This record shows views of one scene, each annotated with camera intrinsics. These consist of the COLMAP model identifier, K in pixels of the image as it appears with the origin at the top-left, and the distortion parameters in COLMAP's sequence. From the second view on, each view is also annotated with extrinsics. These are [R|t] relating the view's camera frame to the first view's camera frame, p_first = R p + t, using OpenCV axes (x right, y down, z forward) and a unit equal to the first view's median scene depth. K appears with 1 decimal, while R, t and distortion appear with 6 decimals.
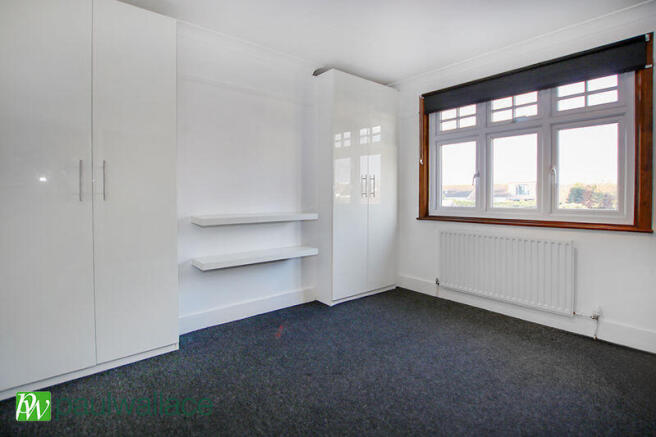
lens RADIAL K [[335.0, 0, 325.8], [0, 335.0, 209.8], [0, 0, 1]] dist [0.001333, -0.000013]
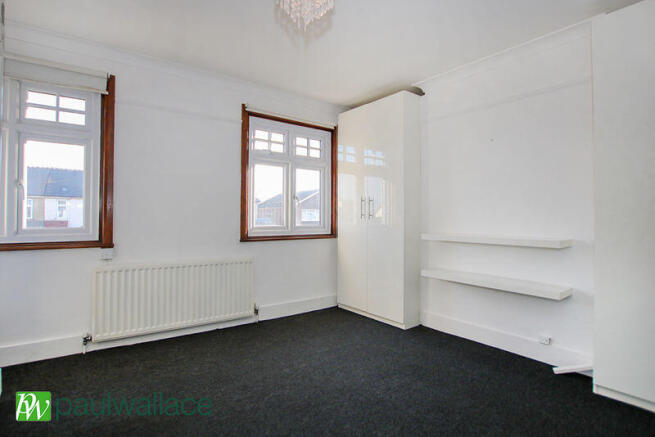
lens RADIAL K [[334.5, 0, 325.3], [0, 334.5, 209.8], [0, 0, 1]] dist [0.001333, -0.000013]
pose [[0.043793, 0.017118, 0.998894, -0.599232], [0.034933, 0.999216, -0.018655, -0.034392], [-0.998430, 0.035711, 0.043160, 0.749788]]
